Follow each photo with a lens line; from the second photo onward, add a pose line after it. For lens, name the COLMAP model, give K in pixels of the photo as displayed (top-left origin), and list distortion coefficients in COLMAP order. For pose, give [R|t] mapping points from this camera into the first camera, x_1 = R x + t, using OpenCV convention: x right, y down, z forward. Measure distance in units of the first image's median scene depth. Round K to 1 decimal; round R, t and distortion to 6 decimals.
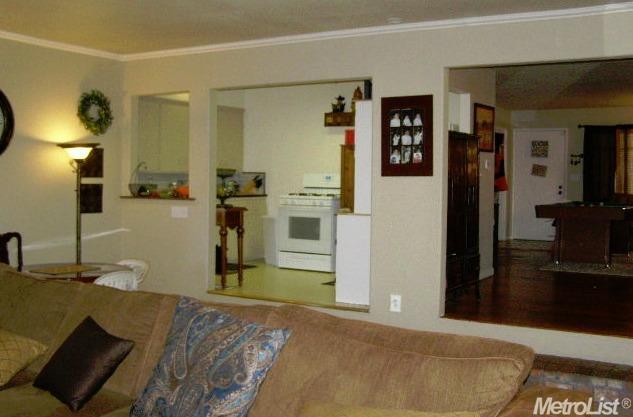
lens RADIAL K [[746.6, 0, 316.8], [0, 746.6, 206.5], [0, 0, 1]] dist [-0.097757, 0.000000]
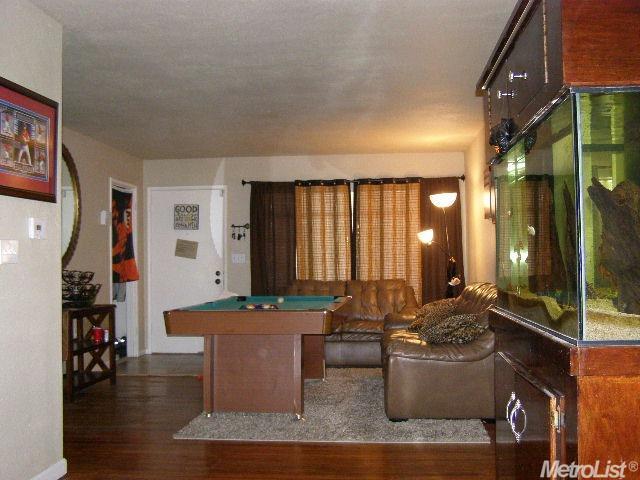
lens RADIAL K [[730.4, 0, 320.0], [0, 730.4, 238.6], [0, 0, 1]] dist [-0.067979, 0.000000]
pose [[0.903920, -0.006177, 0.427657, 0.131426], [0.037011, 0.997275, -0.063825, -0.011866], [-0.426097, 0.073520, 0.901685, 0.363251]]
